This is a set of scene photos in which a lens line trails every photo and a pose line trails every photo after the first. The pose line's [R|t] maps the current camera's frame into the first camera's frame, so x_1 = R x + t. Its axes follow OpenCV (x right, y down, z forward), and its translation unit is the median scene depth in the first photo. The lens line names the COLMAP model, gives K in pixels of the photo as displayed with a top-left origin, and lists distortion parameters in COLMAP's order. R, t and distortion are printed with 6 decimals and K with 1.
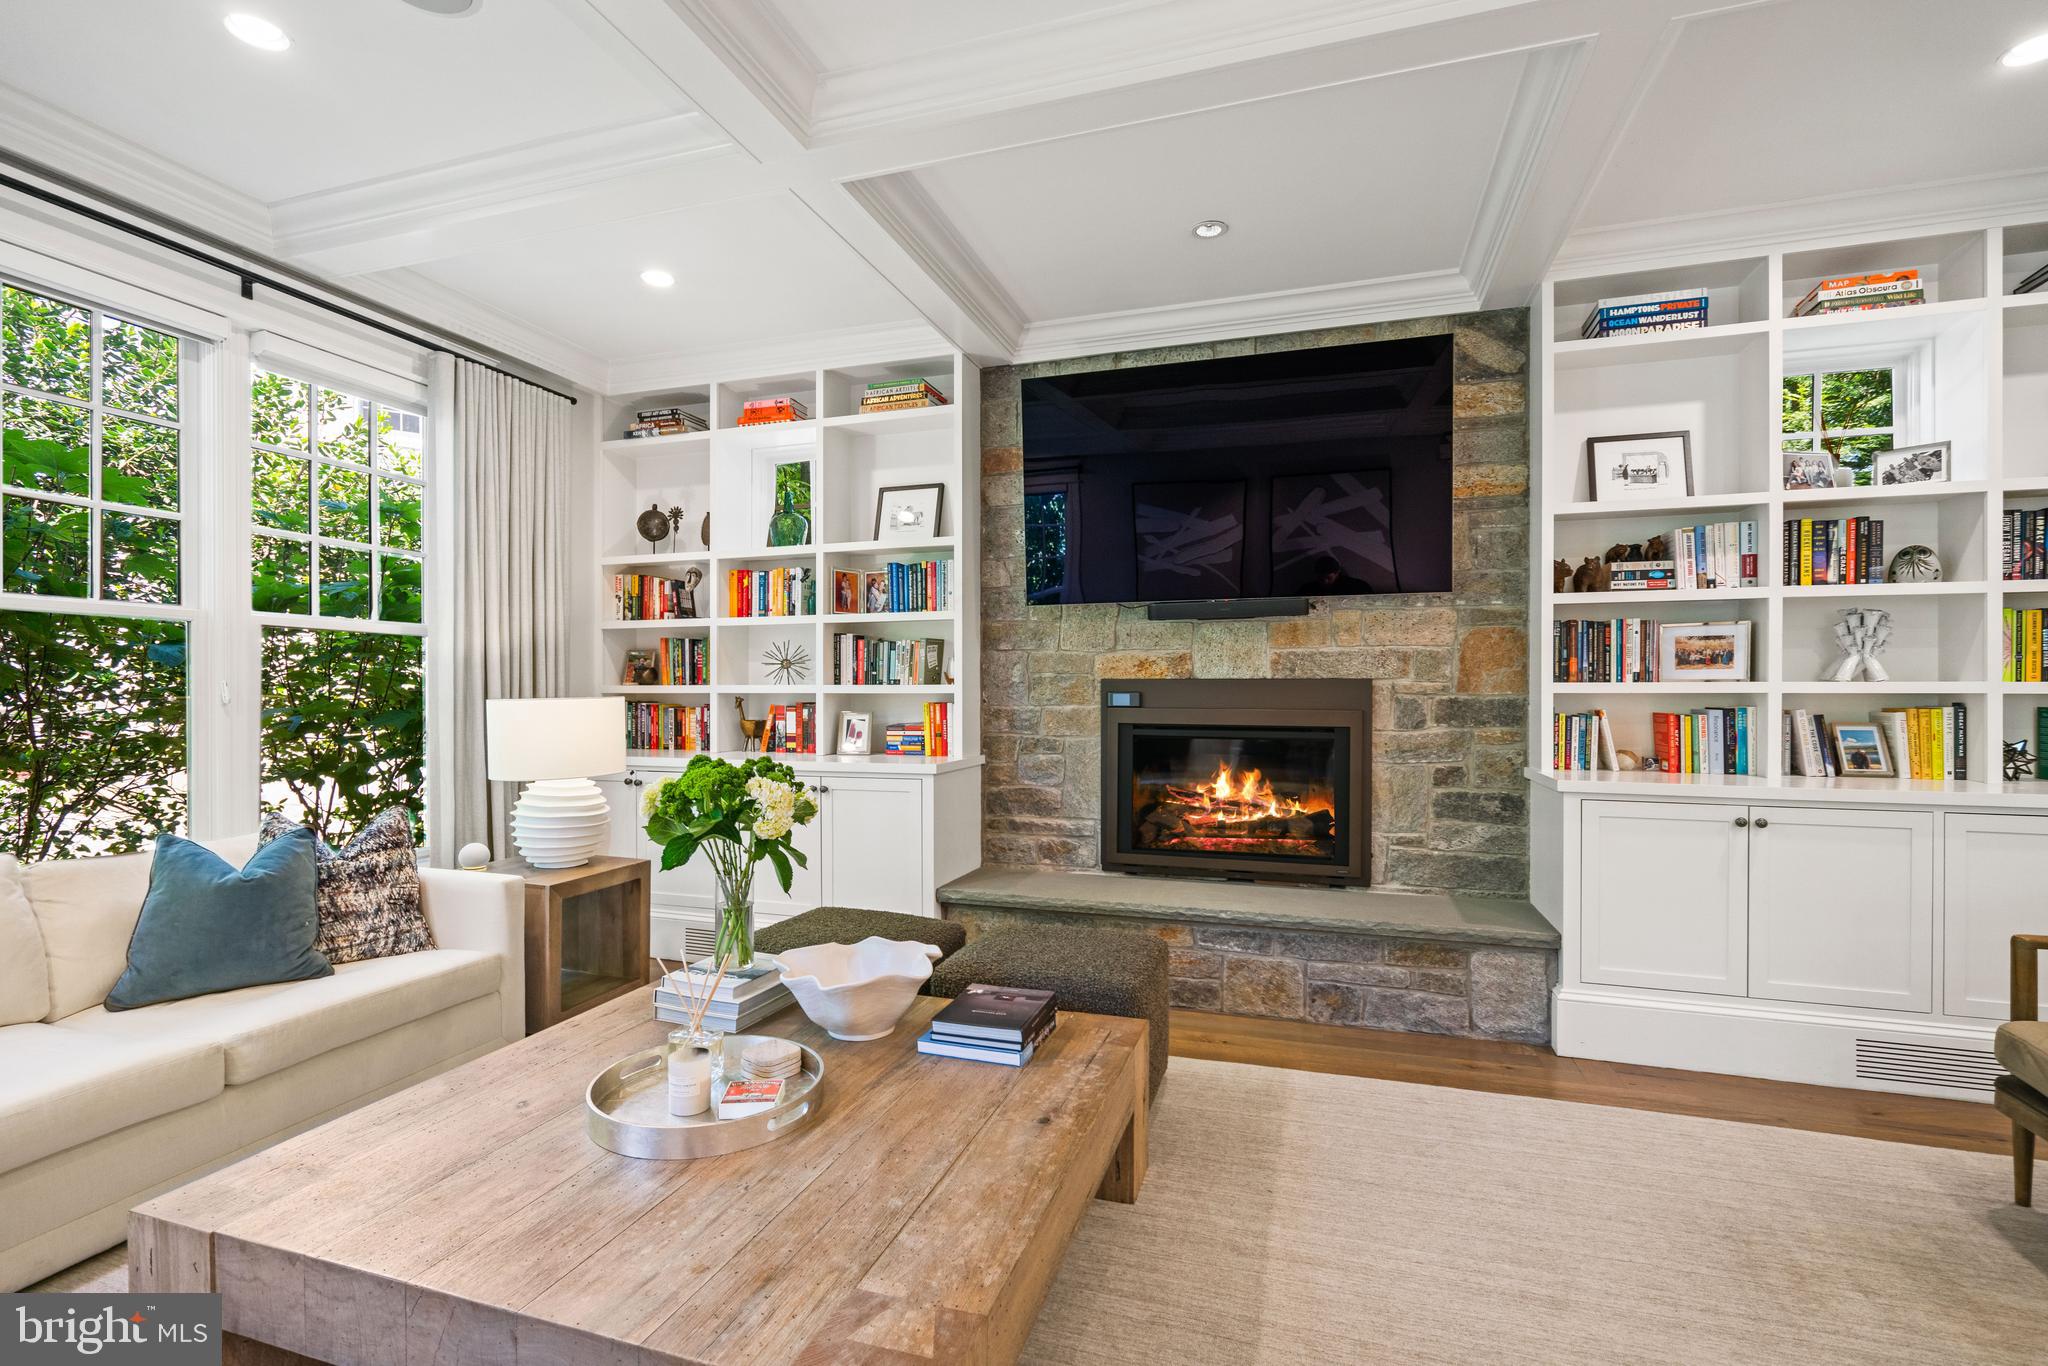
lens RADIAL K [[947.1, 0, 1018.7], [0, 947.1, 689.1], [0, 0, 1]] dist [-0.005325, 0.003099]
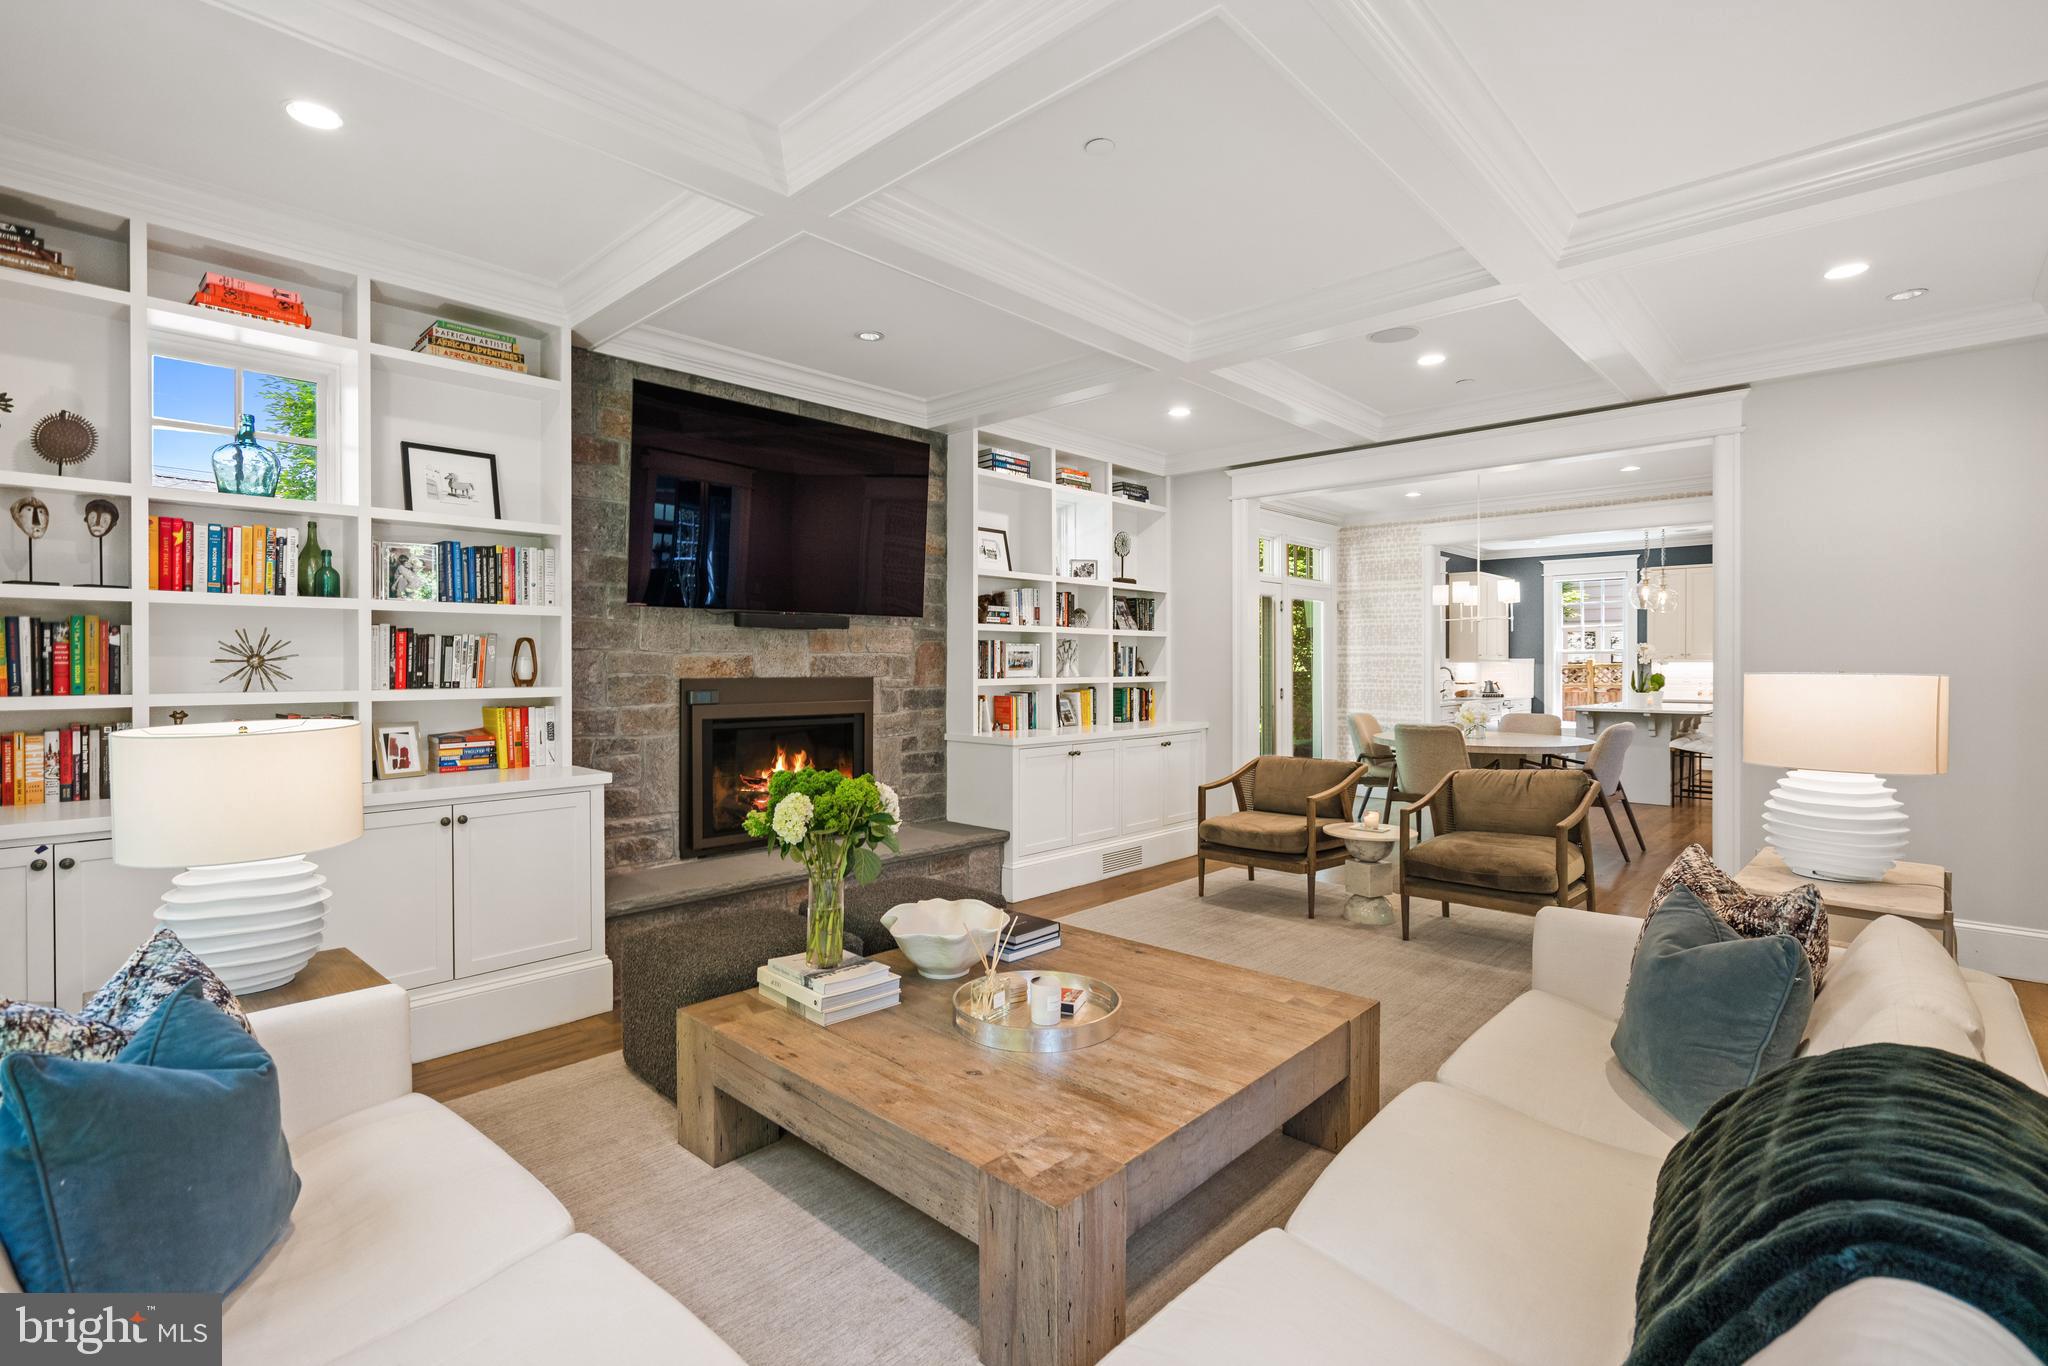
lens RADIAL K [[947.1, 0, 1021.7], [0, 947.1, 665.6], [0, 0, 1]] dist [-0.005325, 0.003099]
pose [[0.422875, -0.002983, 0.906183, -0.751124], [-0.002293, 0.999988, 0.004362, -0.032613], [-0.906185, -0.003922, 0.422864, 0.218149]]
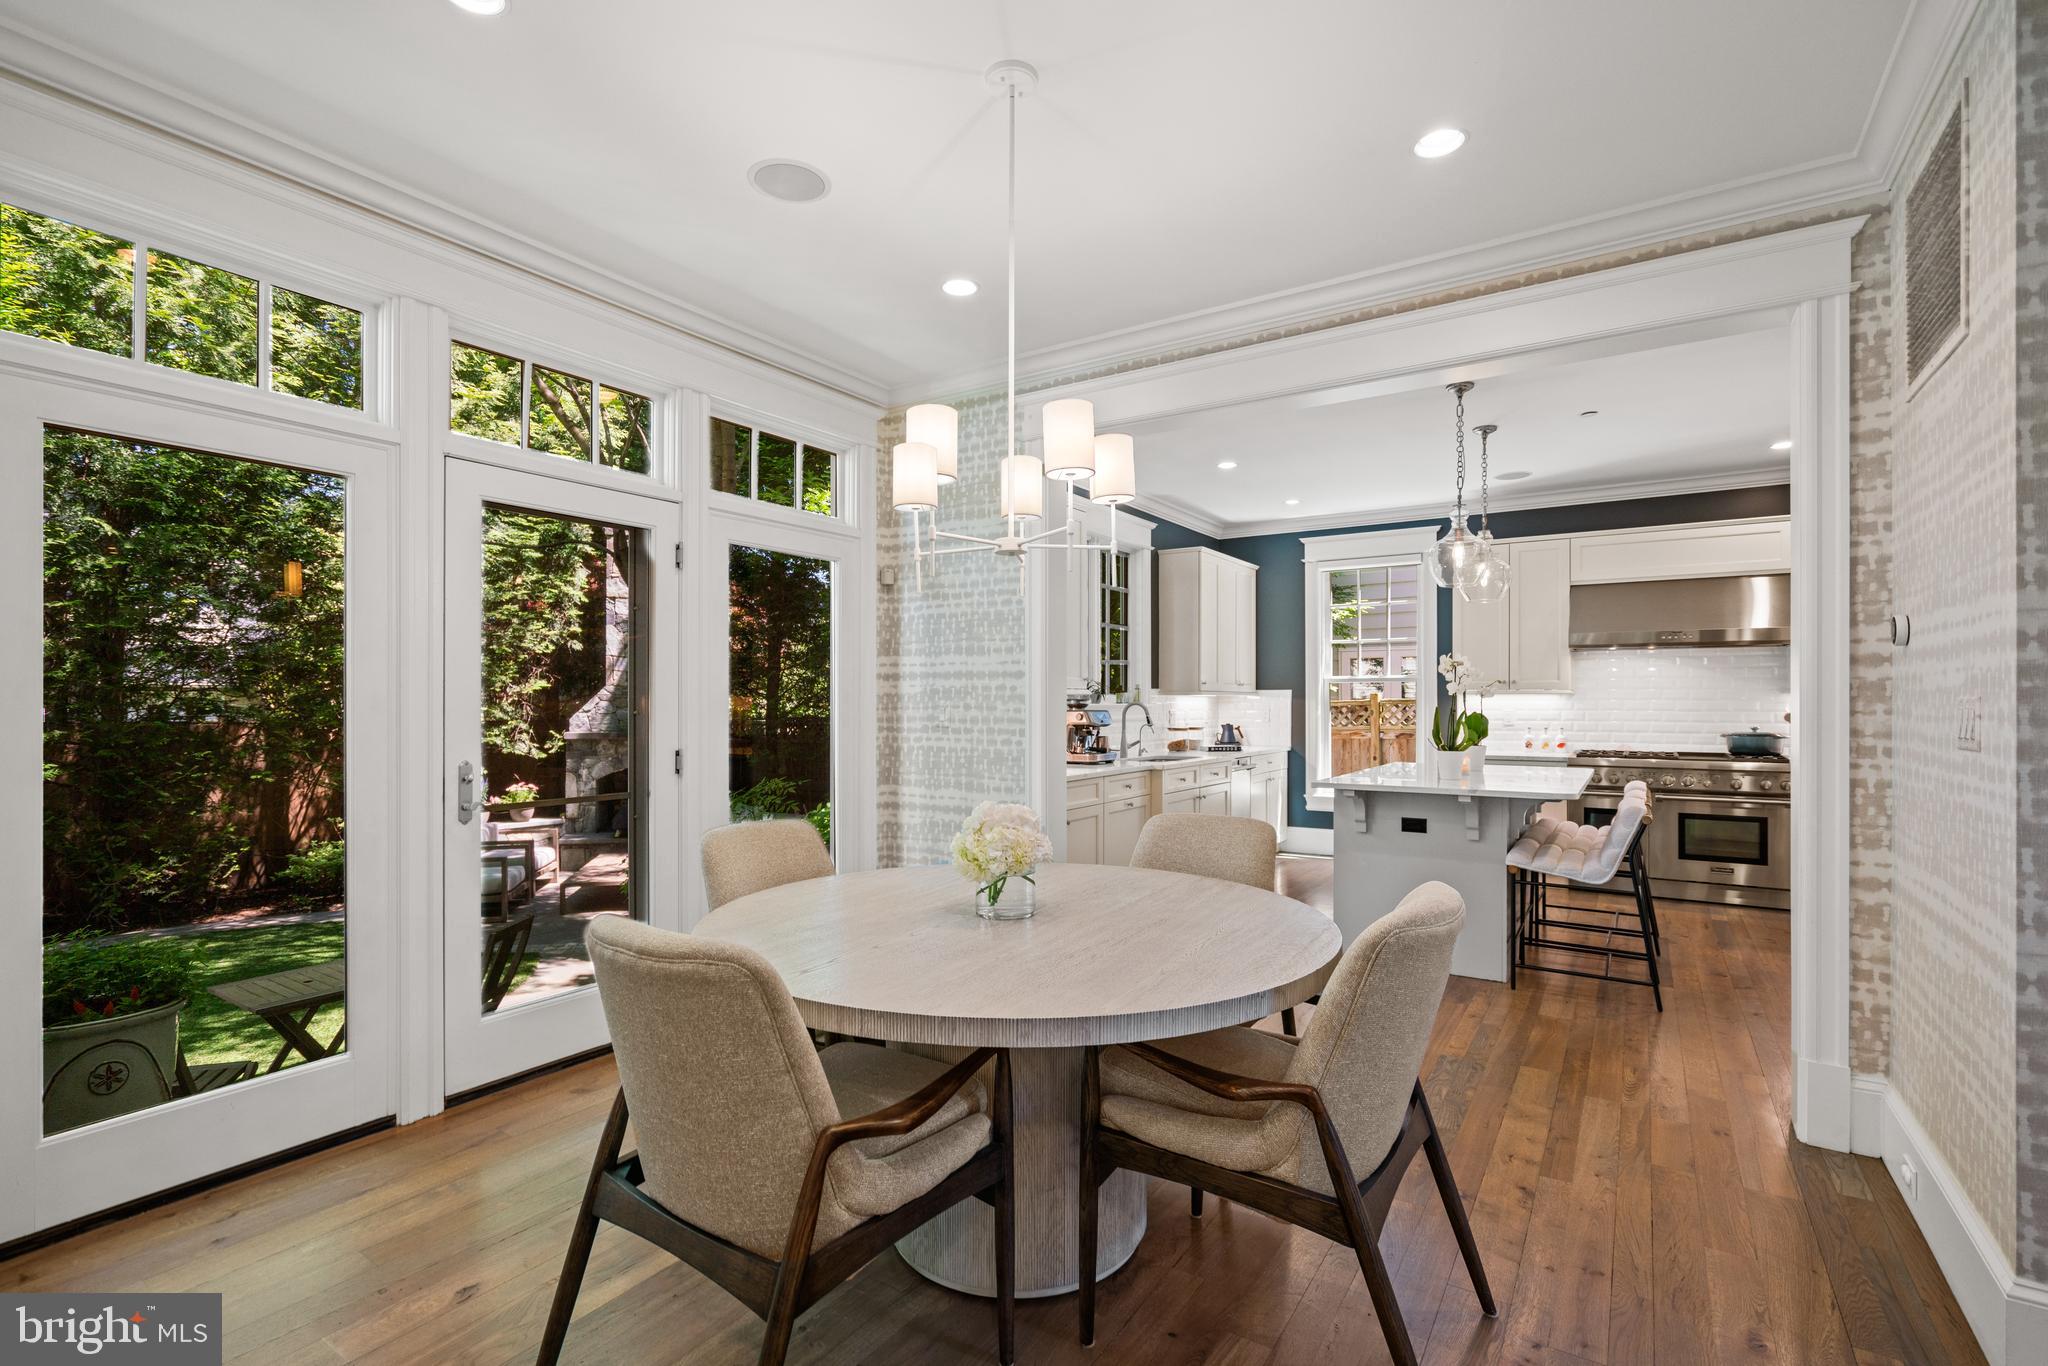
lens RADIAL K [[947.1, 0, 1015.8], [0, 947.1, 697.0], [0, 0, 1]] dist [-0.005325, 0.003099]
pose [[0.265990, 0.005818, 0.963958, 0.816951], [-0.003380, 0.999981, -0.005103, -0.017872], [-0.963970, -0.001901, 0.266005, 0.016828]]
